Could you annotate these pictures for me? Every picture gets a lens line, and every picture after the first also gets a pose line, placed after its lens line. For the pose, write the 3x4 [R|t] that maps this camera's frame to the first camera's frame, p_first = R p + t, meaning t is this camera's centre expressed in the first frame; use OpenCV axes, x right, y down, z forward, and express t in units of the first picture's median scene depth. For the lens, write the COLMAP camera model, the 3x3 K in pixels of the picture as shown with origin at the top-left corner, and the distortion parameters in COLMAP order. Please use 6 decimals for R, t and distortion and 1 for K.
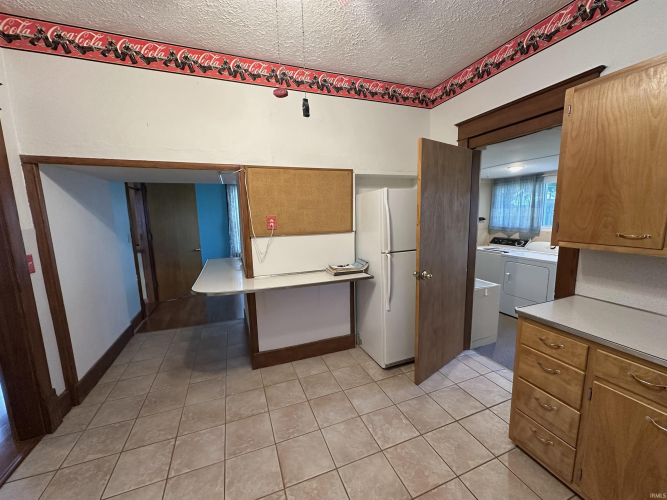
lens RADIAL K [[266.7, 0, 332.7], [0, 266.7, 249.2], [0, 0, 1]] dist [-0.003304, 0.001217]
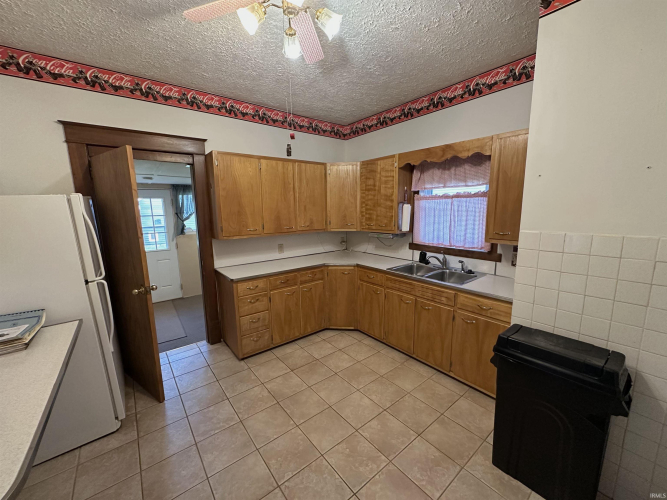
lens RADIAL K [[266.7, 0, 333.3], [0, 266.7, 250.9], [0, 0, 1]] dist [-0.003304, 0.001217]
pose [[-0.300941, -0.125551, 0.945342, -0.914013], [0.157489, 0.971142, 0.179112, -0.126740], [-0.940549, 0.202783, -0.272484, 0.729792]]
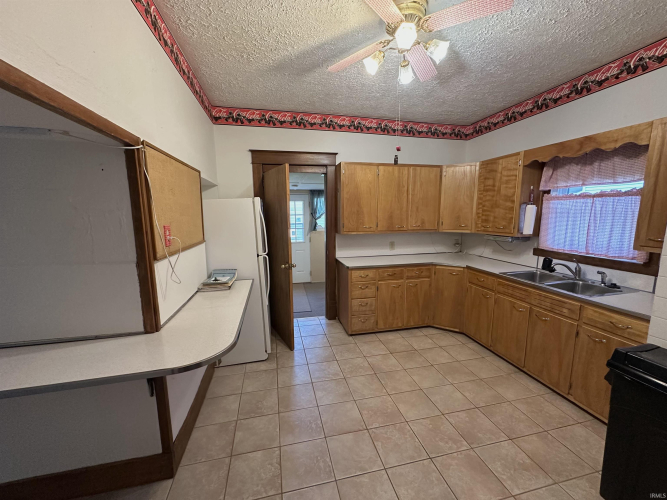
lens RADIAL K [[266.7, 0, 332.0], [0, 266.7, 251.4], [0, 0, 1]] dist [-0.003304, 0.001217]
pose [[0.143458, -0.124287, 0.981821, -1.129528], [0.144312, 0.984106, 0.103490, -0.101026], [-0.979078, 0.126842, 0.159114, 0.693221]]
